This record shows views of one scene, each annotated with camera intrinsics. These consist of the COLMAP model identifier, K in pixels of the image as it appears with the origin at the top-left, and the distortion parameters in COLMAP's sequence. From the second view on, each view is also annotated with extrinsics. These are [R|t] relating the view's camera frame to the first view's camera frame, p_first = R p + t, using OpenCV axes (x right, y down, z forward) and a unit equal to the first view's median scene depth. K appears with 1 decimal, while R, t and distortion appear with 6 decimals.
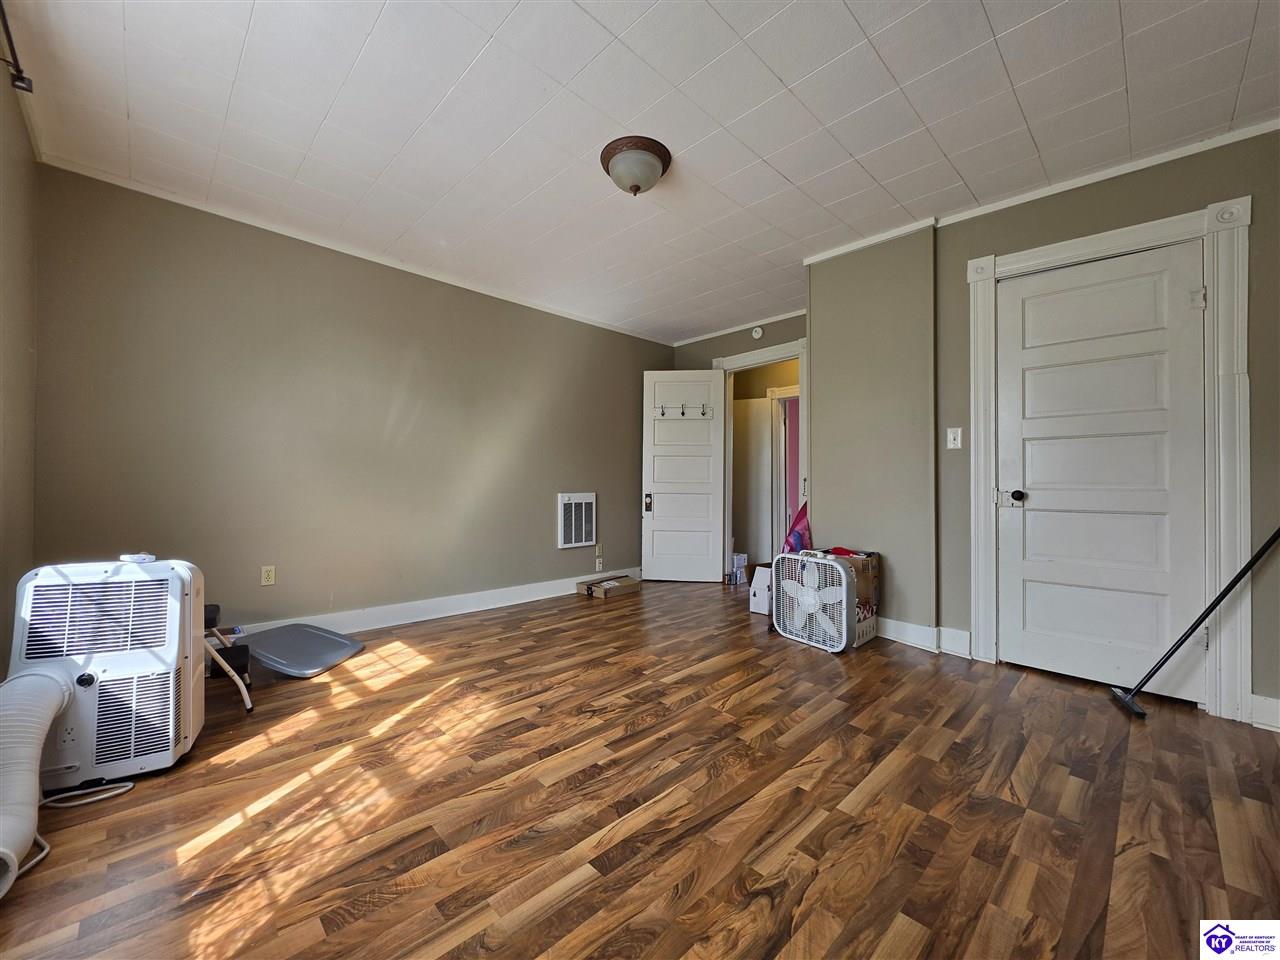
lens RADIAL K [[514.9, 0, 641.8], [0, 514.9, 479.3], [0, 0, 1]] dist [0.000517, 0.001088]
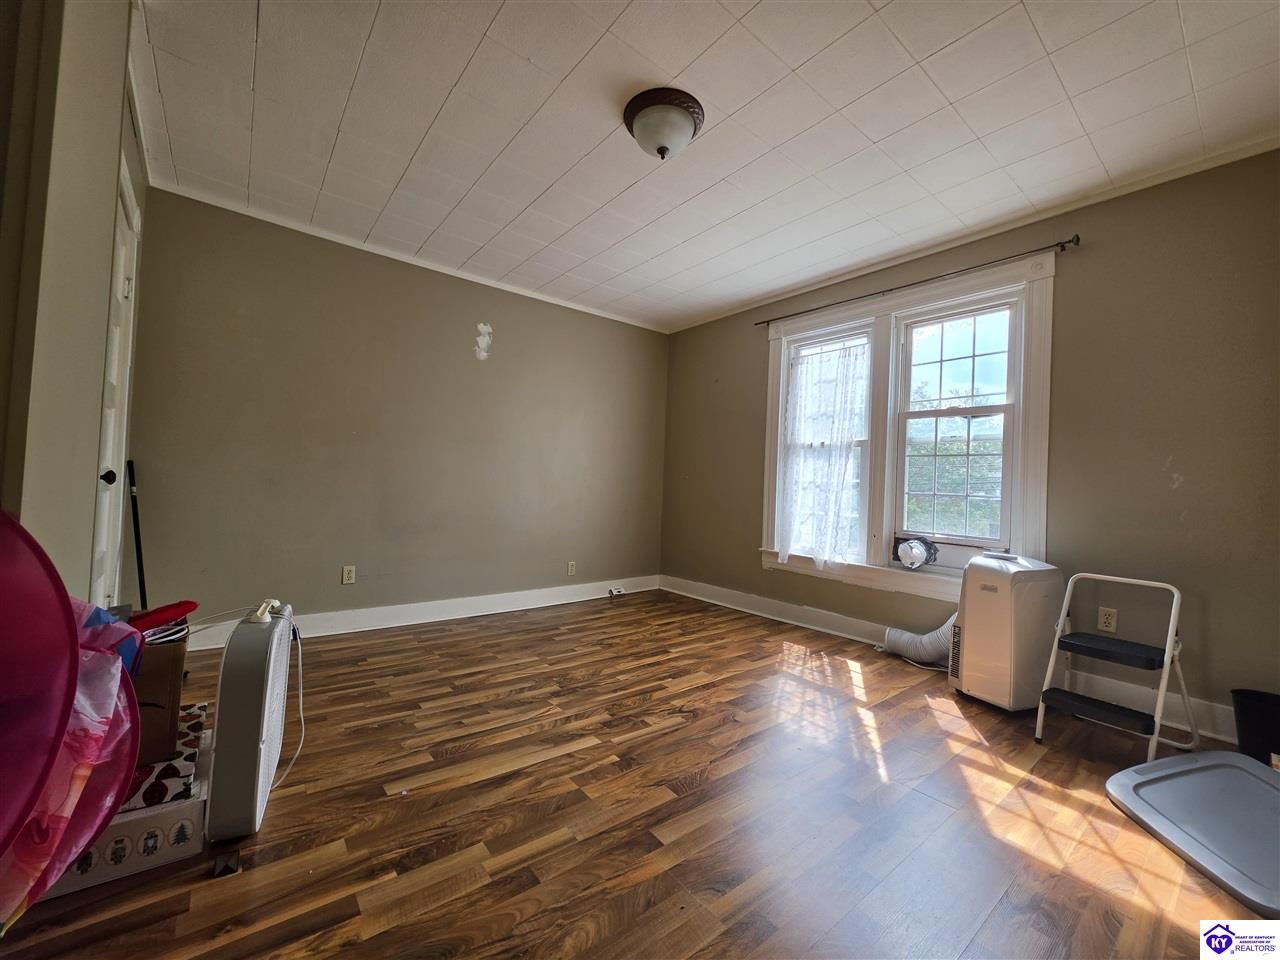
lens RADIAL K [[514.9, 0, 637.9], [0, 514.9, 476.9], [0, 0, 1]] dist [0.000517, 0.001088]
pose [[-0.993550, -0.048067, 0.102706, -0.101816], [-0.050969, 0.998366, -0.025822, 0.018017], [-0.101297, -0.030890, -0.994377, 2.273573]]
